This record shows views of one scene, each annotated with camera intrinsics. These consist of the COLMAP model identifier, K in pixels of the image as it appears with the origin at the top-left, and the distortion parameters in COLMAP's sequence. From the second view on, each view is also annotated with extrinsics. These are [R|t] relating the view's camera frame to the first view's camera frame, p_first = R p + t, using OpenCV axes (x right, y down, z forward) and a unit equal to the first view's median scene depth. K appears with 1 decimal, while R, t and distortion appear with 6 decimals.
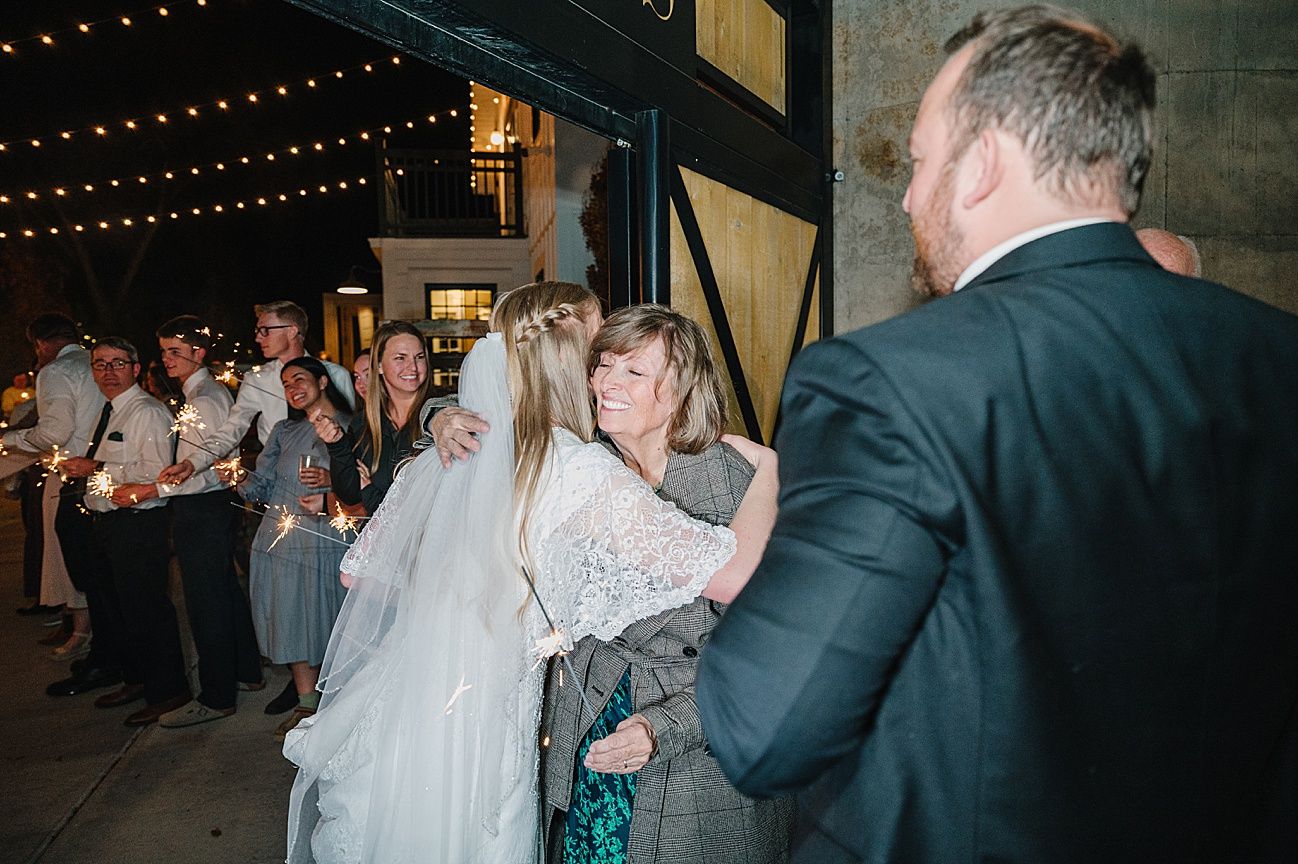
lens RADIAL K [[874.0, 0, 660.4], [0, 874.0, 430.1], [0, 0, 1]] dist [-0.003440, 0.006468]
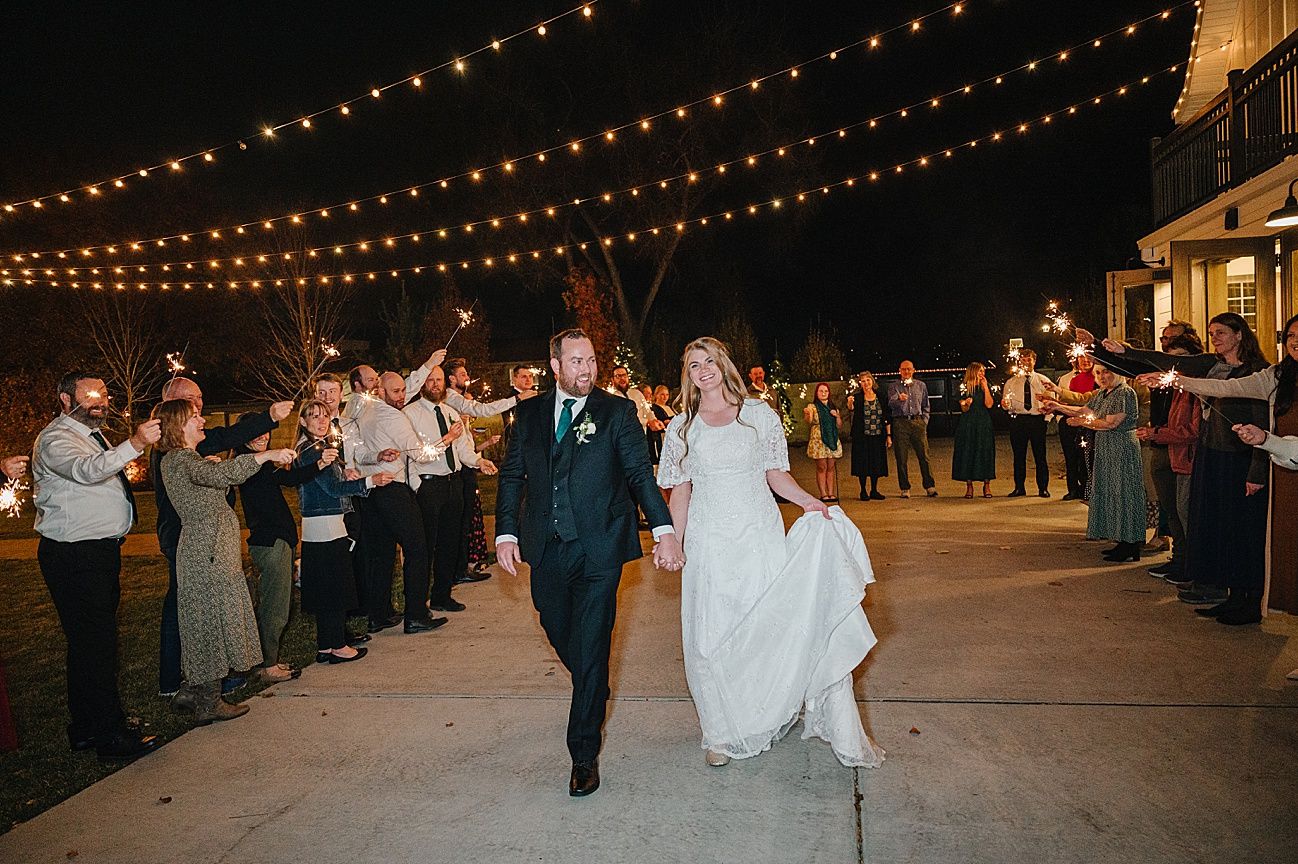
lens RADIAL K [[874.0, 0, 646.5], [0, 874.0, 438.9], [0, 0, 1]] dist [-0.003440, 0.006468]
pose [[0.892825, -0.003846, -0.450387, -1.303252], [0.001140, 0.999980, -0.006280, -0.014792], [0.450402, 0.005094, 0.892811, 0.709933]]
